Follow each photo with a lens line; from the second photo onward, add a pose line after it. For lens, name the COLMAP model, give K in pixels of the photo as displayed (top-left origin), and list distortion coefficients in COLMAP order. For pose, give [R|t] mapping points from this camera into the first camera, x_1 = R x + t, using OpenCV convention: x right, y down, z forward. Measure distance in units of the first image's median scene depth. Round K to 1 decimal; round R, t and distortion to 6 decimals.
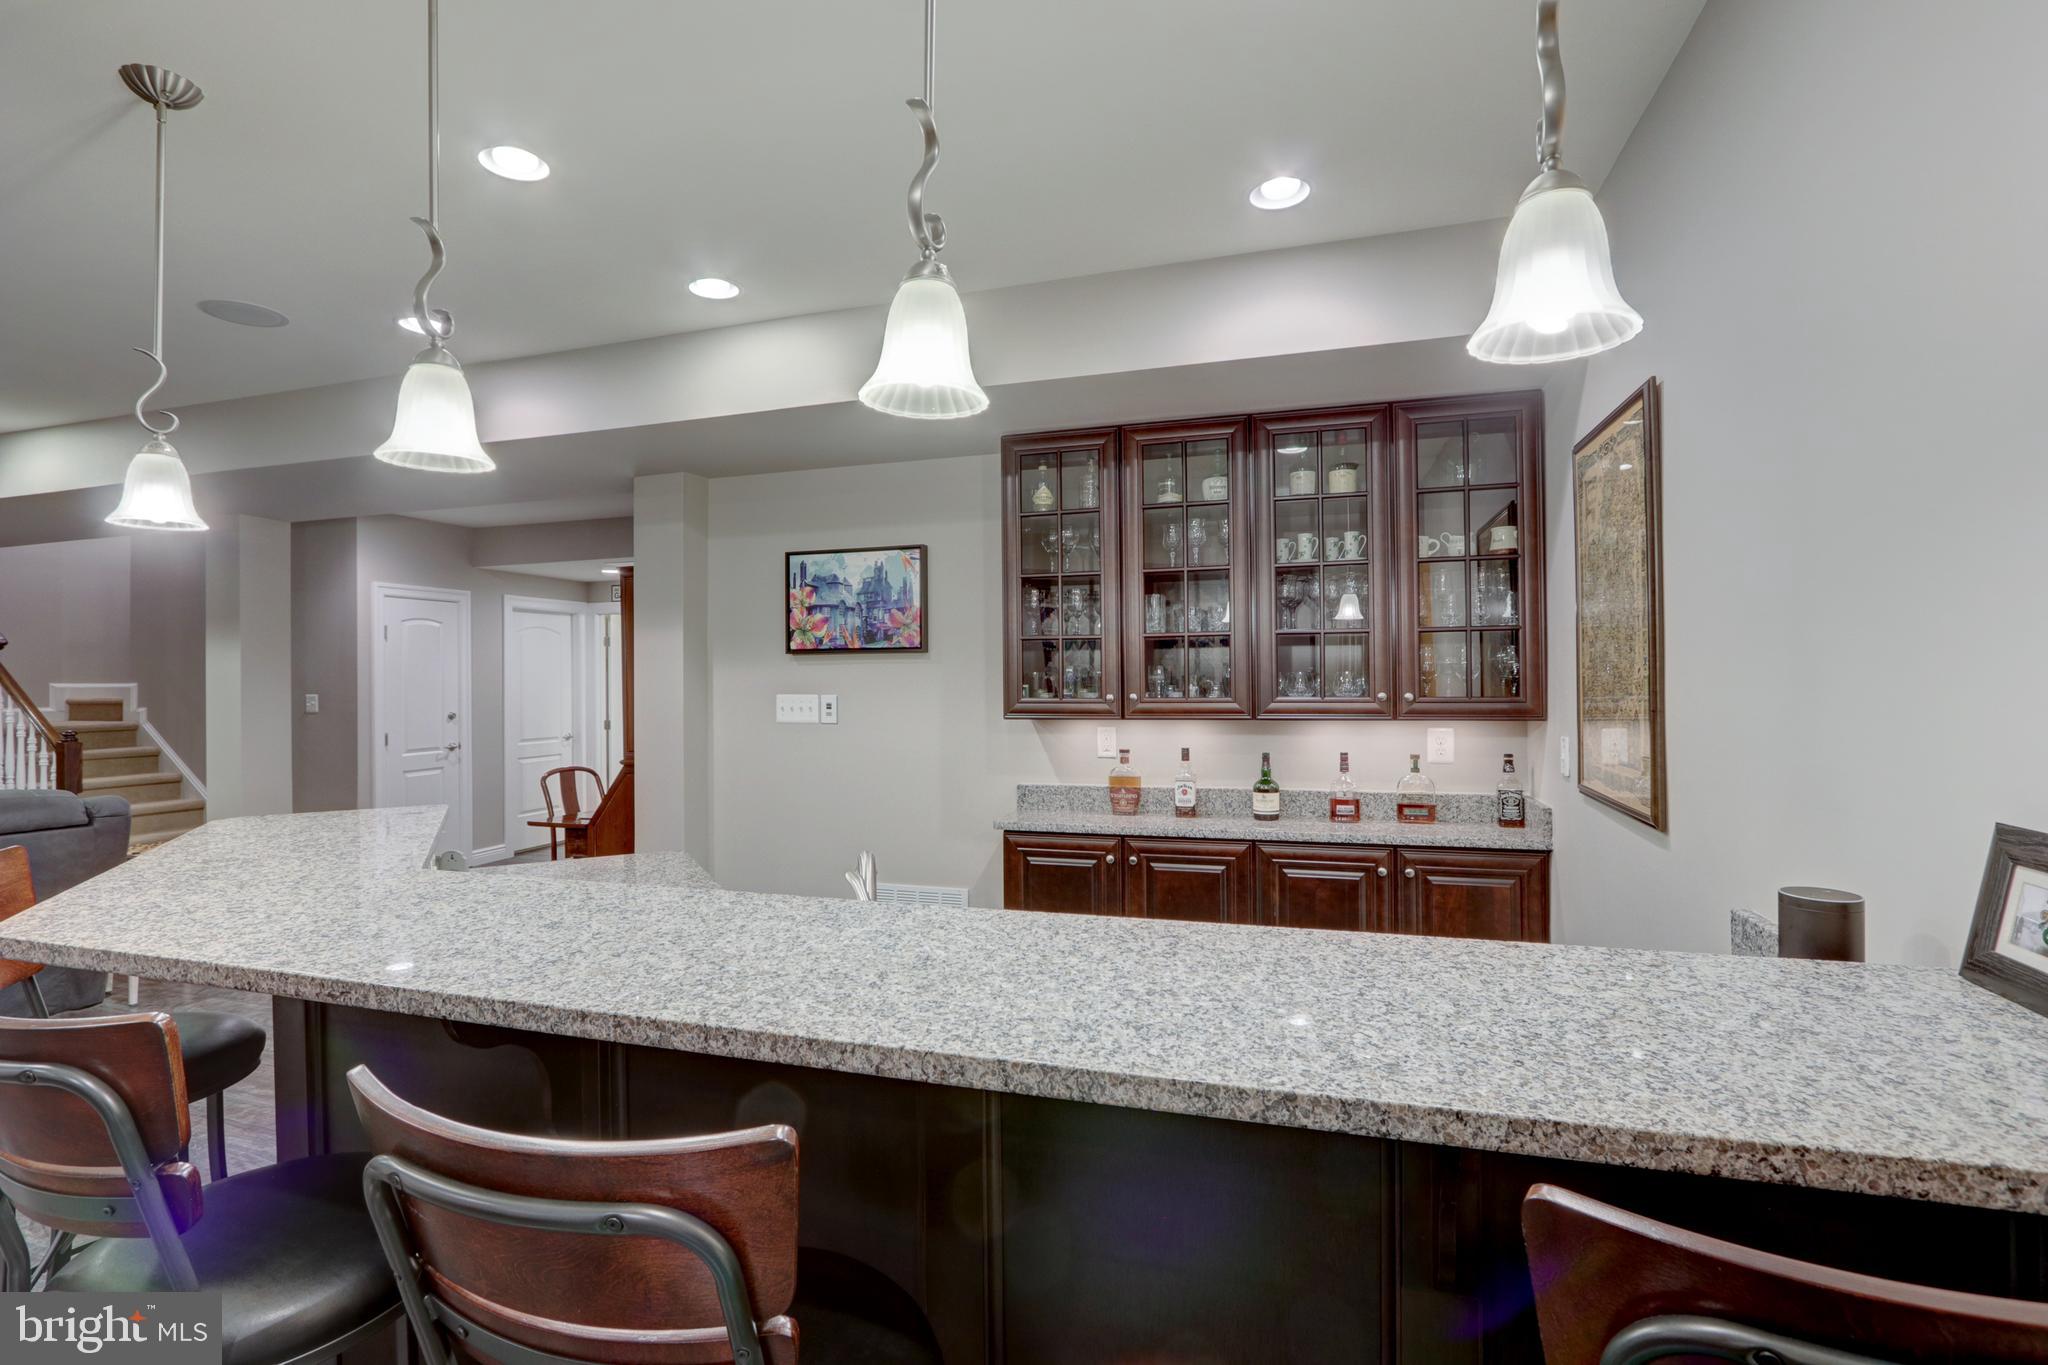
lens RADIAL K [[954.7, 0, 1023.8], [0, 954.7, 674.6], [0, 0, 1]] dist [-0.005860, 0.002557]
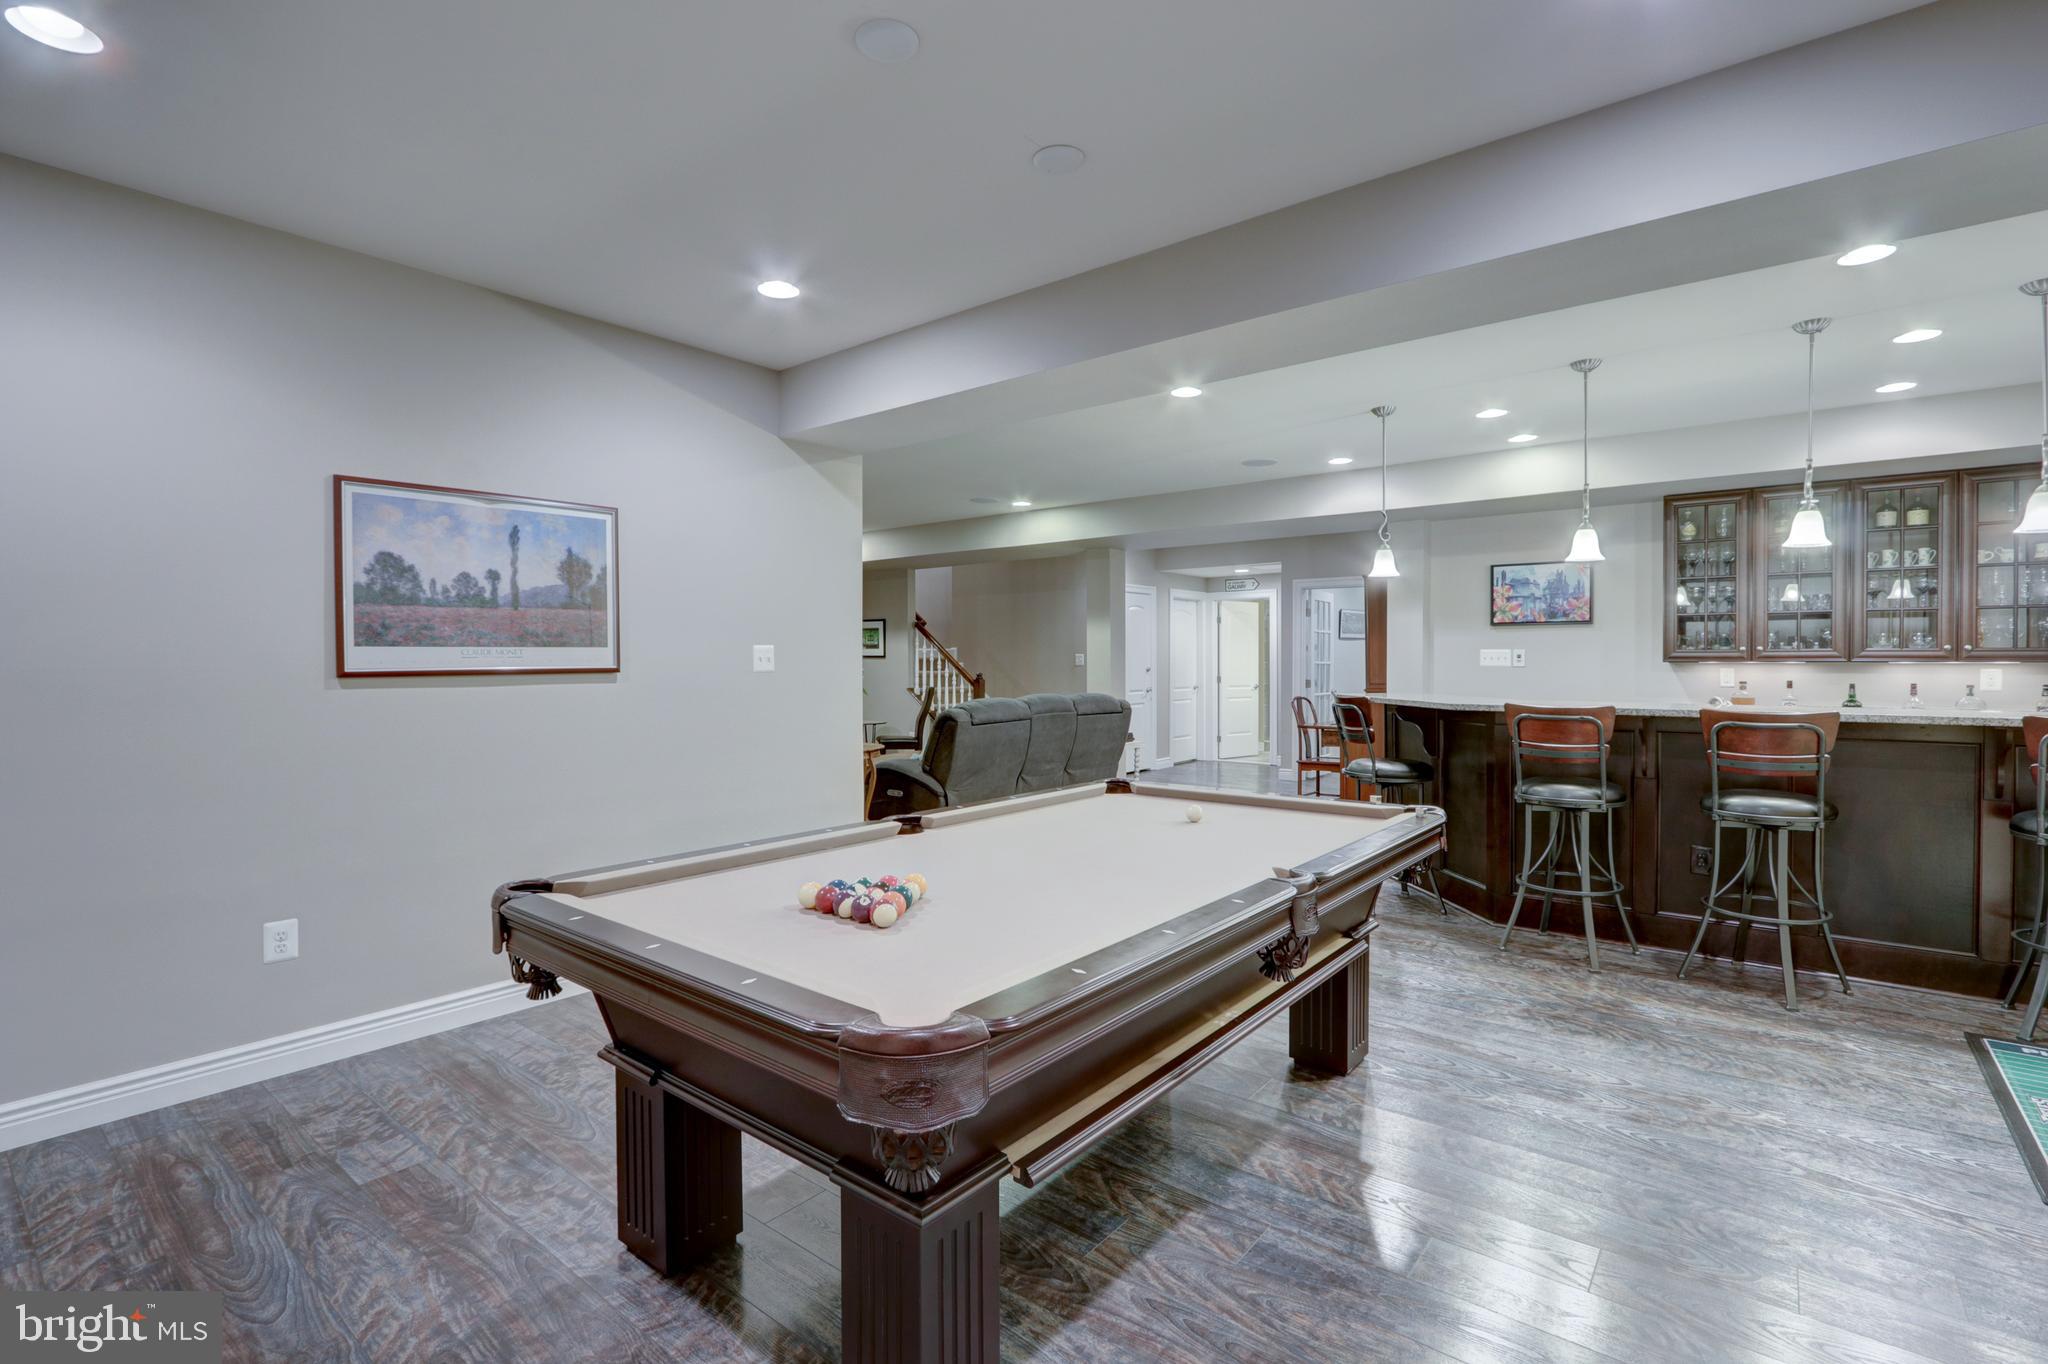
lens RADIAL K [[954.7, 0, 1028.4], [0, 954.7, 672.5], [0, 0, 1]] dist [-0.005860, 0.002557]
pose [[0.932409, 0.012729, -0.361181, -0.420754], [-0.005649, 0.999771, 0.020652, 0.033050], [0.361361, -0.017216, 0.932267, -0.915820]]
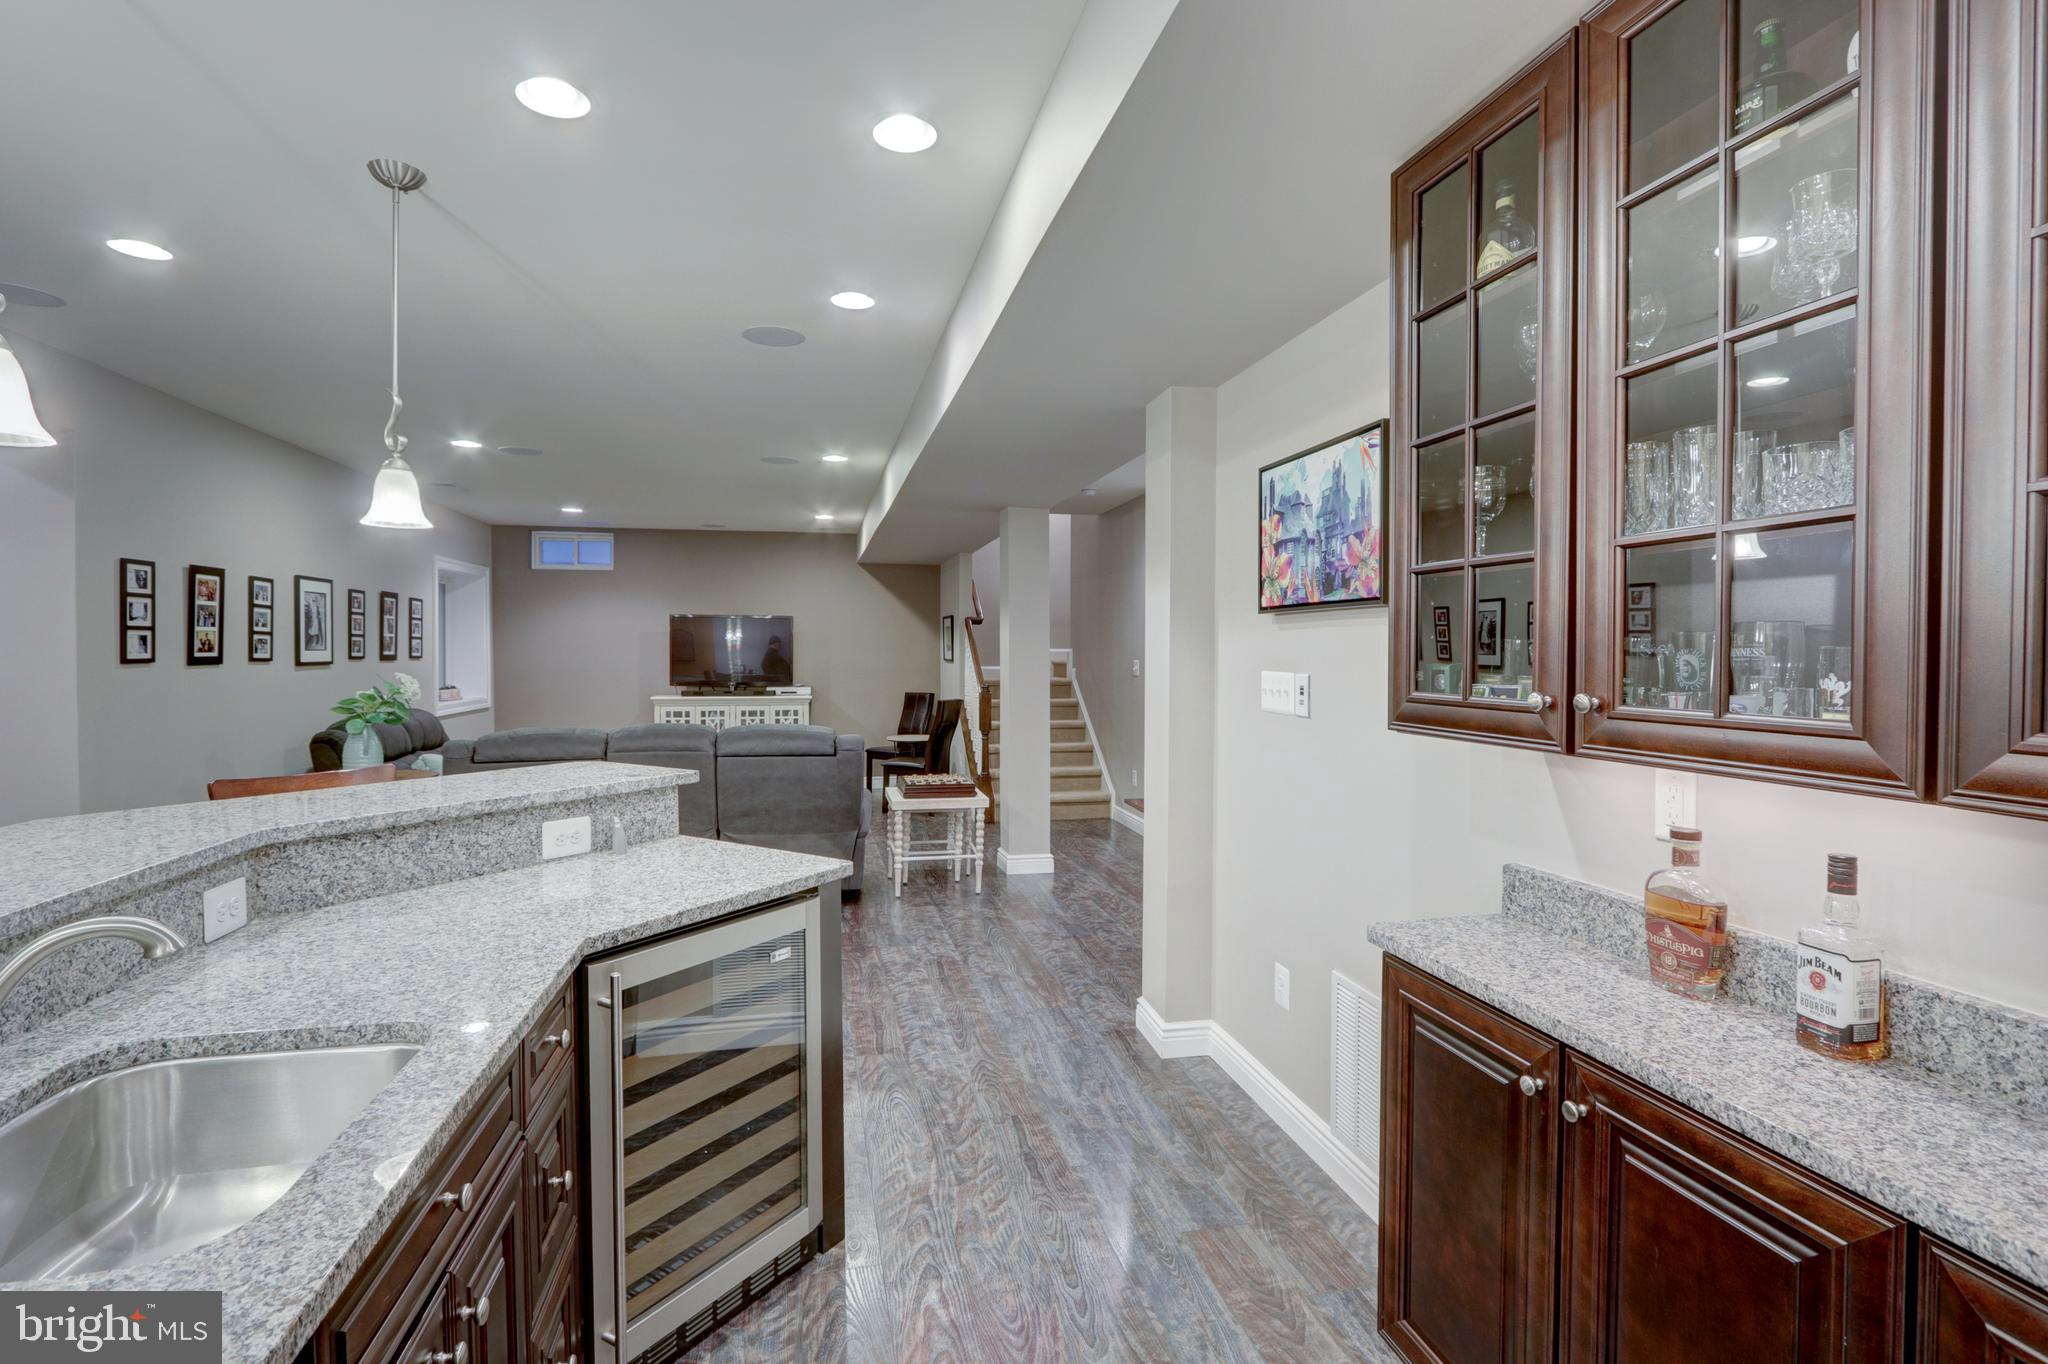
lens RADIAL K [[954.7, 0, 1005.5], [0, 954.7, 680.5], [0, 0, 1]] dist [-0.005860, 0.002557]
pose [[0.503686, 0.034343, -0.863204, 0.281621], [0.005221, 0.999070, 0.042795, -0.003653], [0.863871, -0.026062, 0.503038, 0.505339]]
